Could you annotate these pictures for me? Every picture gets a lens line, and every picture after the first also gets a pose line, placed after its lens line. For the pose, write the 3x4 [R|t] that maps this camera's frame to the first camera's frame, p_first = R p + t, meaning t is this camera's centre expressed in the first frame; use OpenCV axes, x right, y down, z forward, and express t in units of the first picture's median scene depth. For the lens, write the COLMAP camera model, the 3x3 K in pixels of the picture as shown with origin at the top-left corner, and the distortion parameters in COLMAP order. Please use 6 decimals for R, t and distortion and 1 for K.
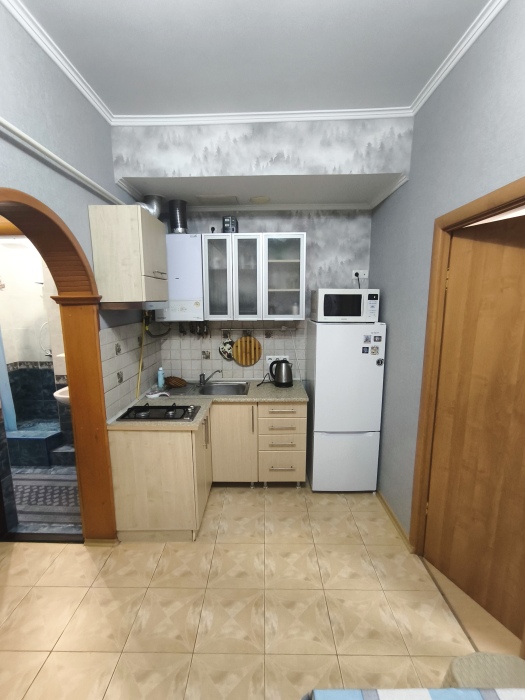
lens RADIAL K [[317.4, 0, 262.5], [0, 317.4, 350.0], [0, 0, 1]] dist [-0.001599, 0.000316]
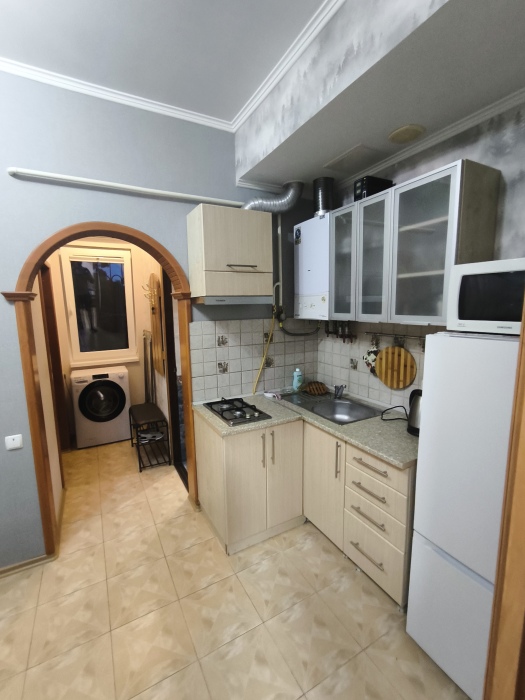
lens RADIAL K [[315.3, 0, 249.7], [0, 315.3, 349.3], [0, 0, 1]] dist [-0.000018, 0.000221]
pose [[0.488201, 0.119746, -0.864477, 0.434583], [-0.124524, 0.989965, 0.066806, -0.048251], [0.863802, 0.075034, 0.498213, 0.445379]]
